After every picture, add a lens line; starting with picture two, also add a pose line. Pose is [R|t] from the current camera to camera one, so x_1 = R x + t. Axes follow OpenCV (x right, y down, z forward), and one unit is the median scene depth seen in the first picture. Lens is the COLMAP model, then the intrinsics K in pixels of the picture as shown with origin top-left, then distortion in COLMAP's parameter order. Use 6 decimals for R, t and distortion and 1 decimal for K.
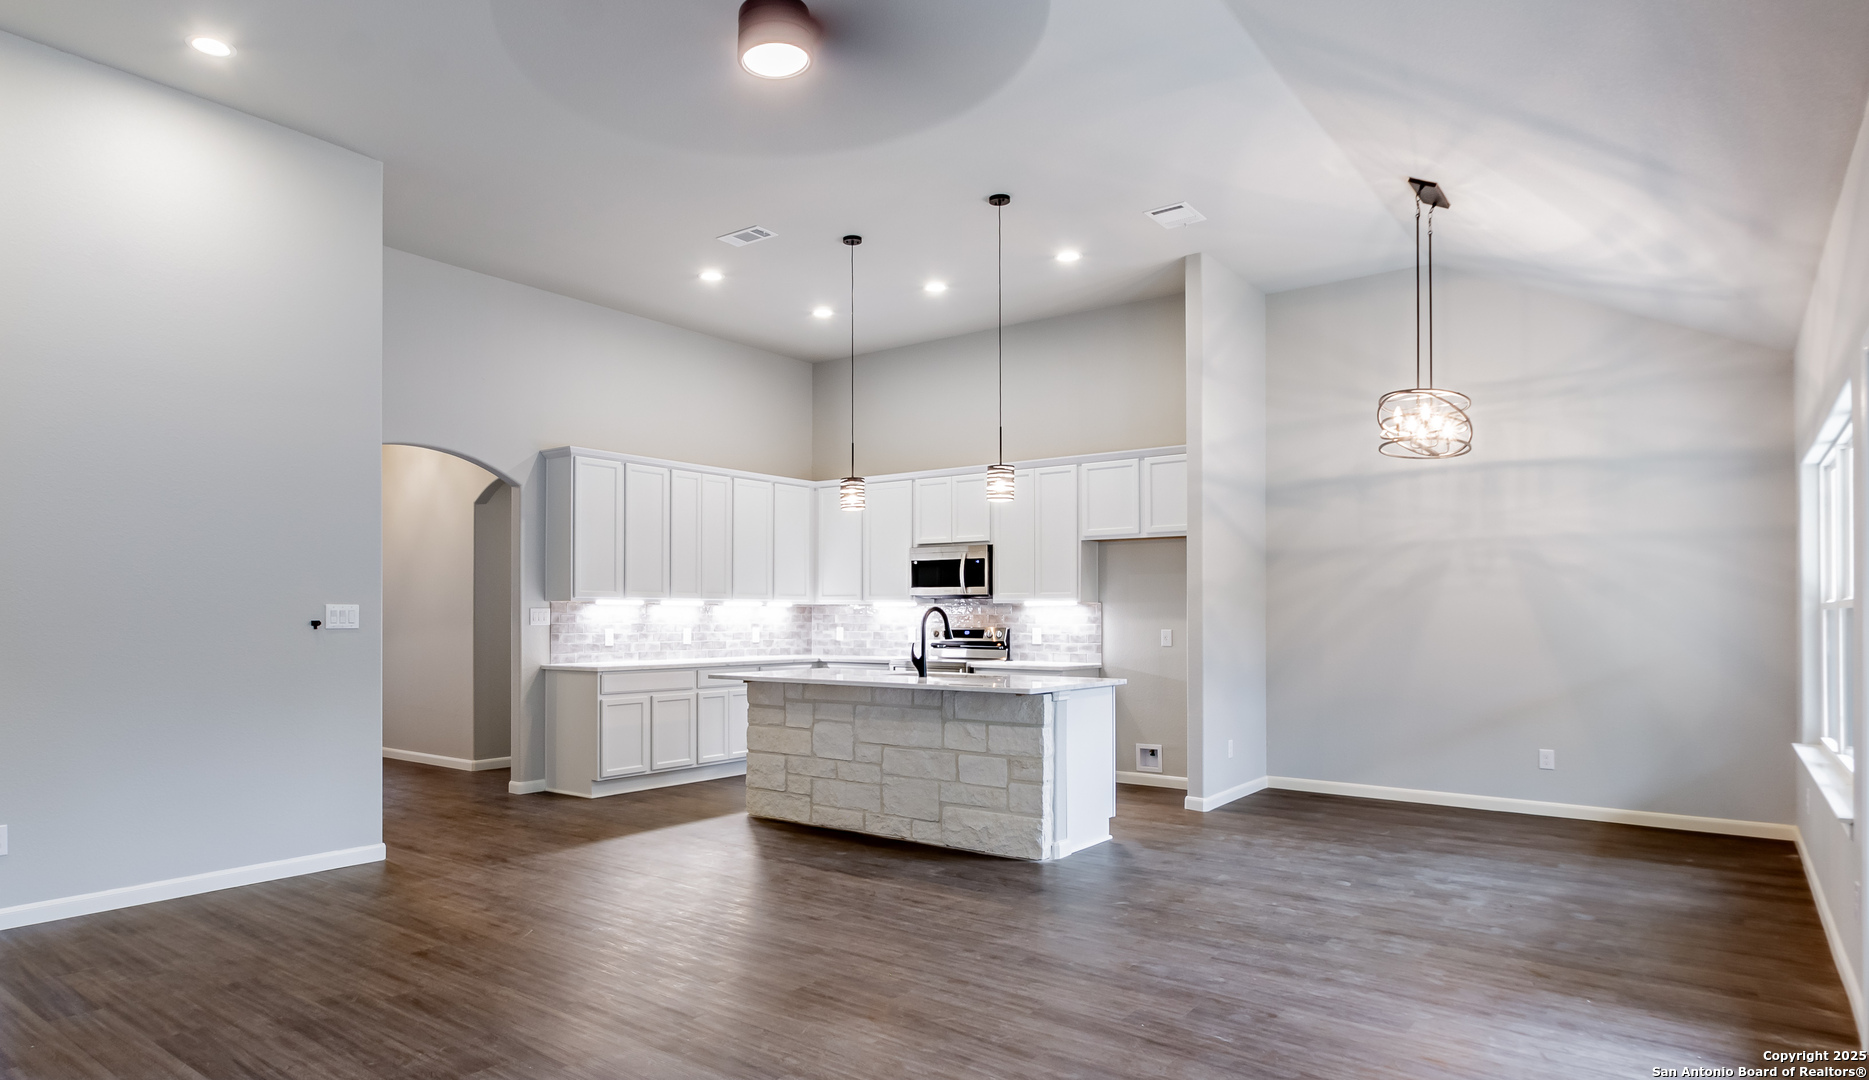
lens RADIAL K [[1082.3, 0, 841.2], [0, 1082.3, 605.4], [0, 0, 1]] dist [-0.000397, 0.000124]
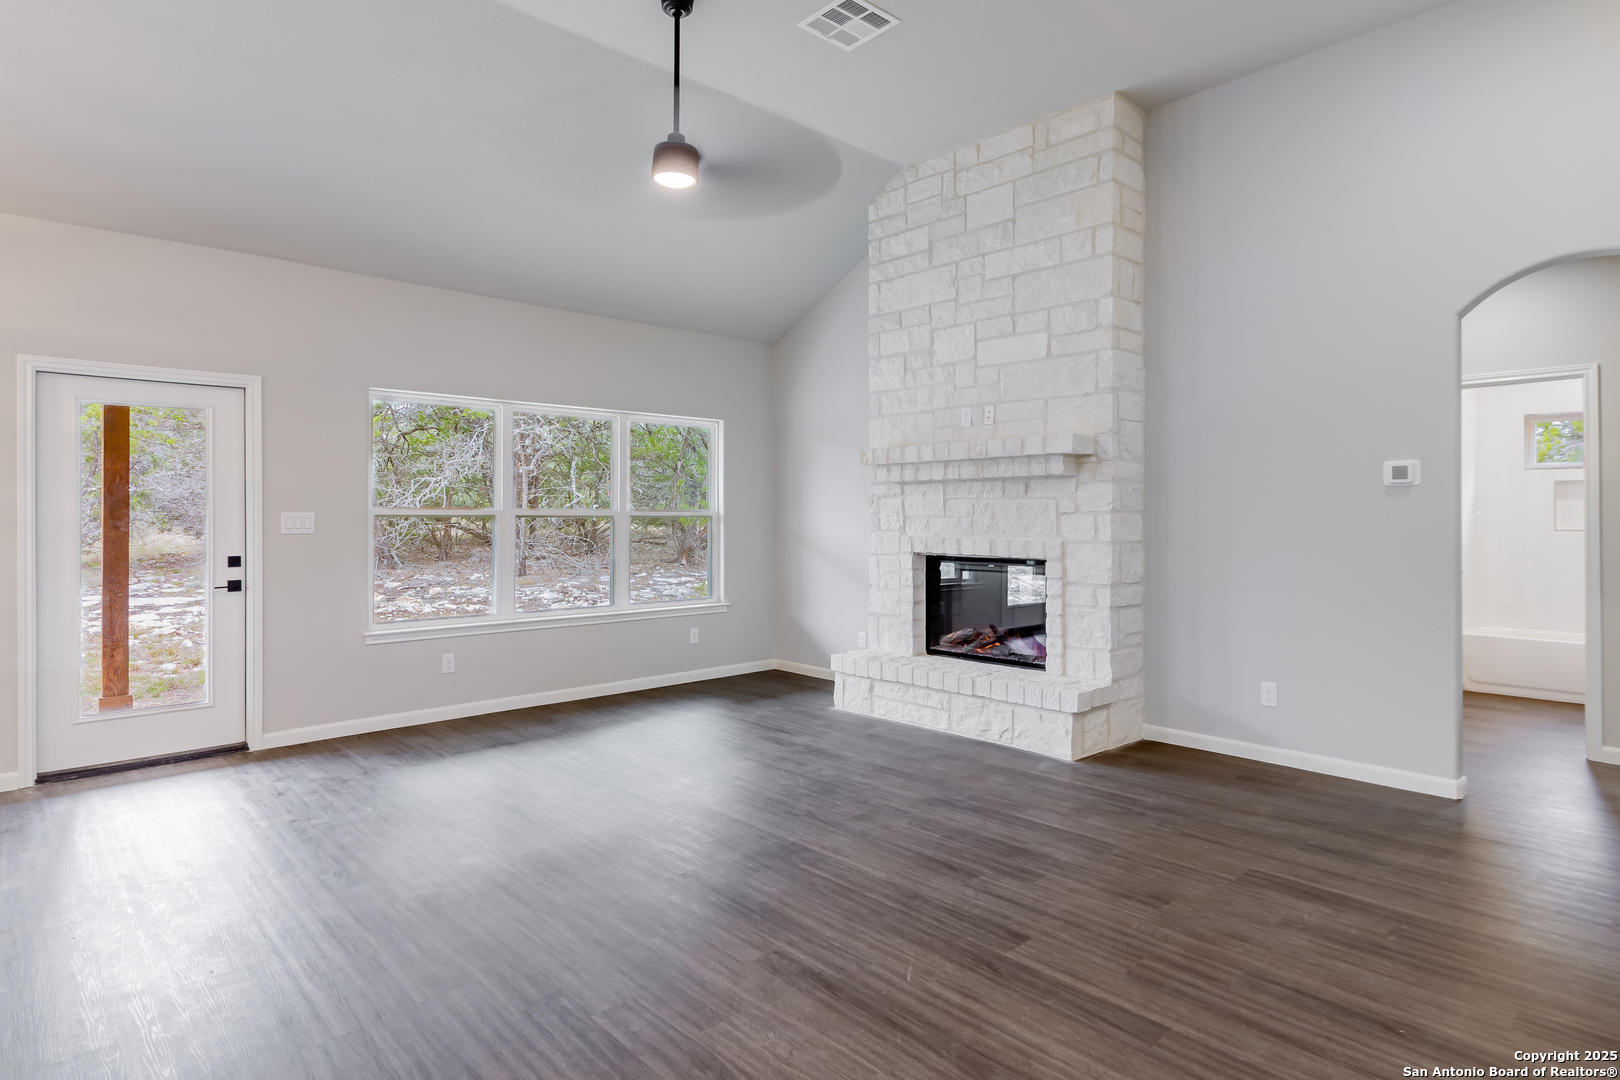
lens RADIAL K [[884.1, 0, 789.1], [0, 884.1, 516.3], [0, 0, 1]] dist [0.000049, 0.000809]
pose [[-0.990072, 0.001102, 0.140559, -0.162636], [-0.000052, 0.999966, -0.008204, 0.004021], [-0.140563, -0.008130, -0.990038, 0.888008]]
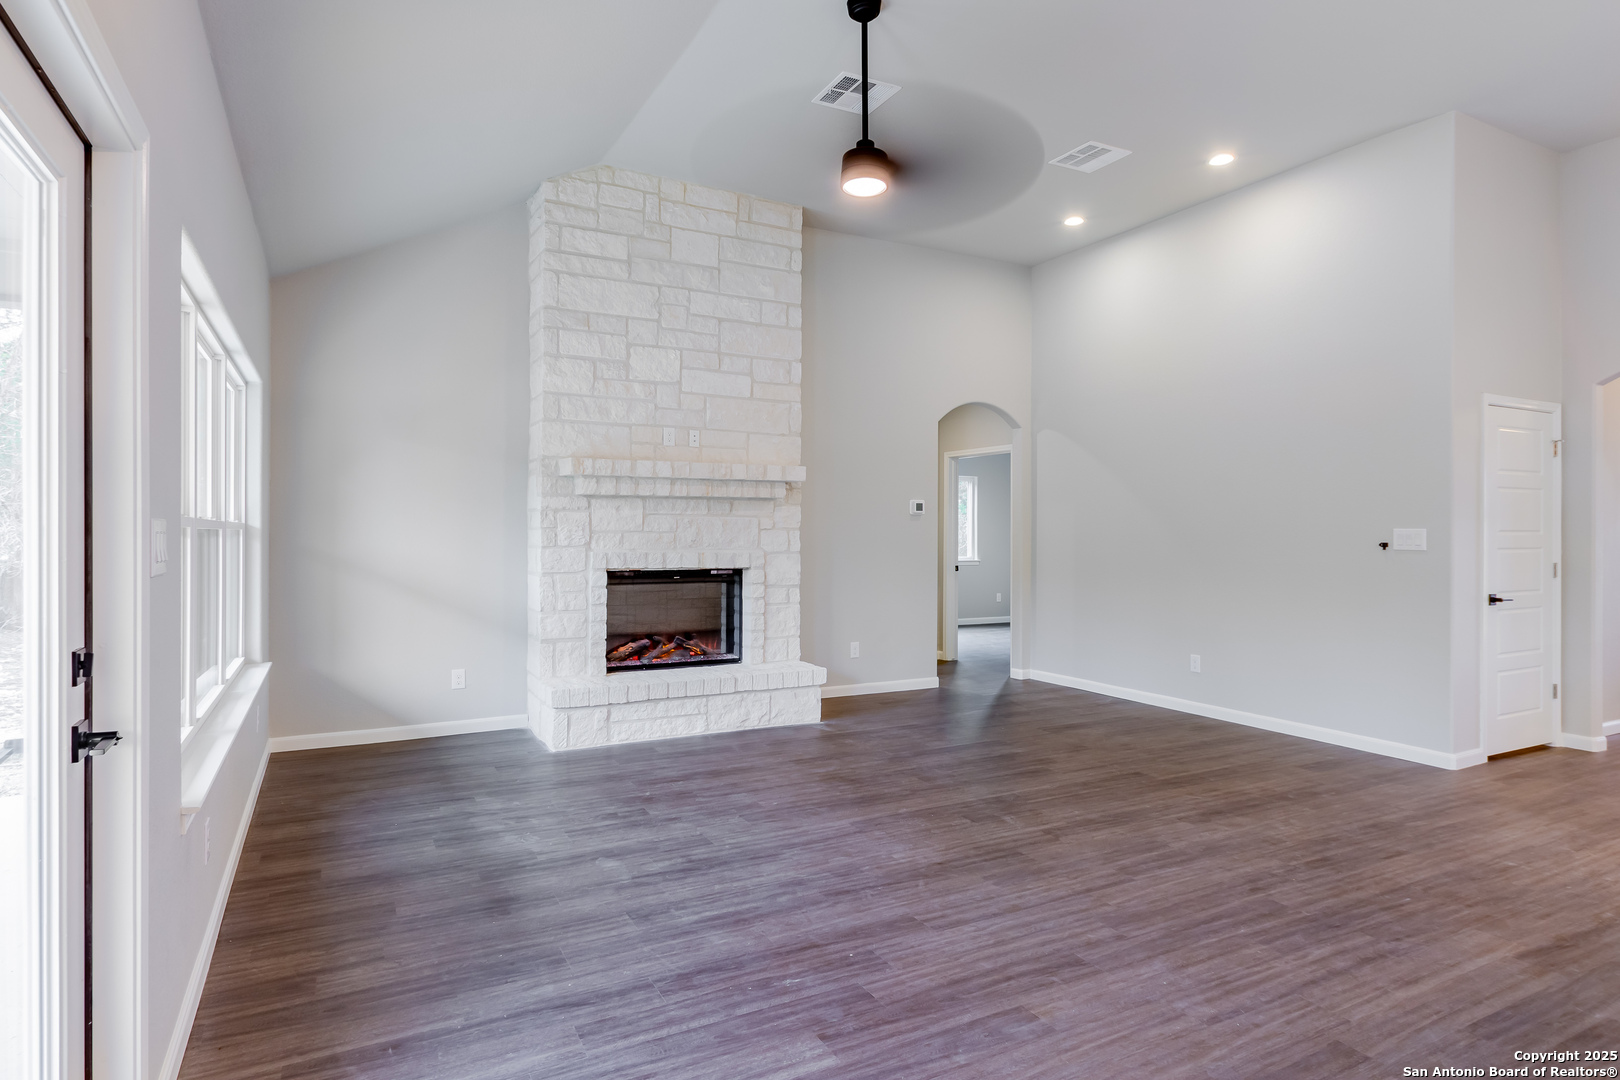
lens RADIAL K [[876.5, 0, 807.0], [0, 876.5, 530.6], [0, 0, 1]] dist [-0.000487, 0.000458]
pose [[-0.392266, -0.001712, -0.919850, 0.446735], [0.005423, 0.999977, -0.004174, 0.001092], [0.919836, -0.006625, -0.392247, 0.553241]]
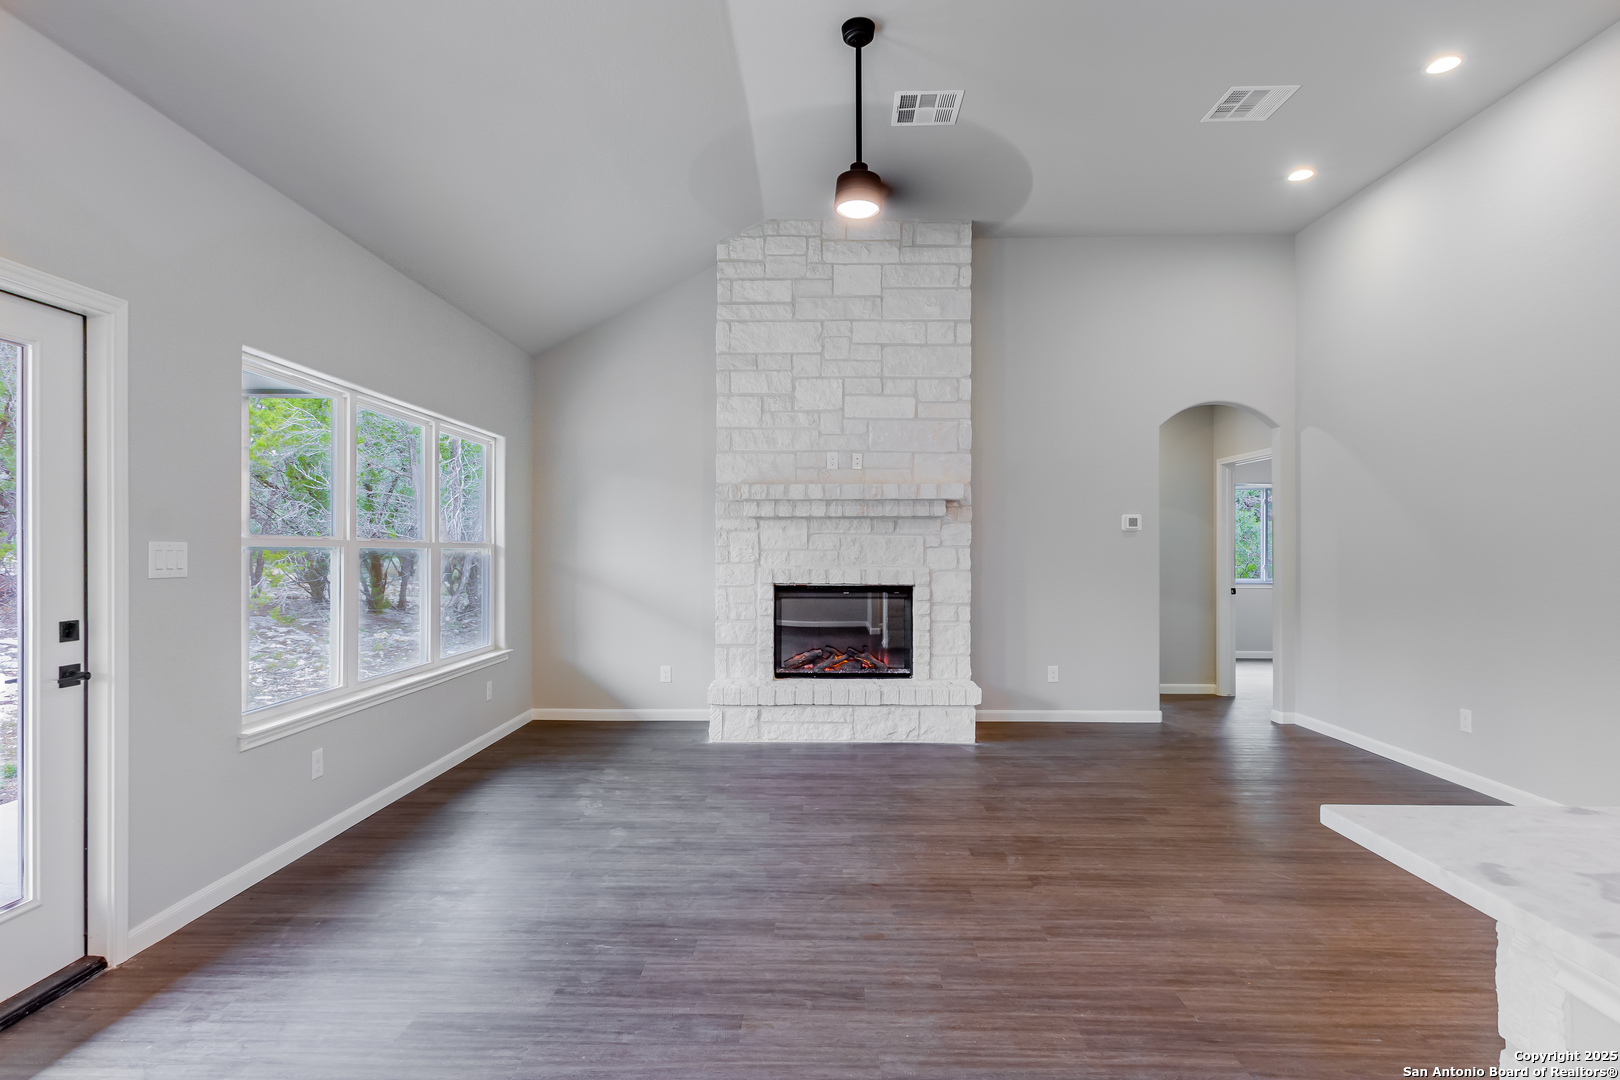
lens RADIAL K [[864.2, 0, 811.5], [0, 864.2, 546.5], [0, 0, 1]] dist [-0.001514, 0.000982]
pose [[-0.786053, -0.001759, -0.618156, 0.304567], [0.005016, 0.999945, -0.009223, 0.002584], [0.618138, -0.010350, -0.786001, 0.761943]]
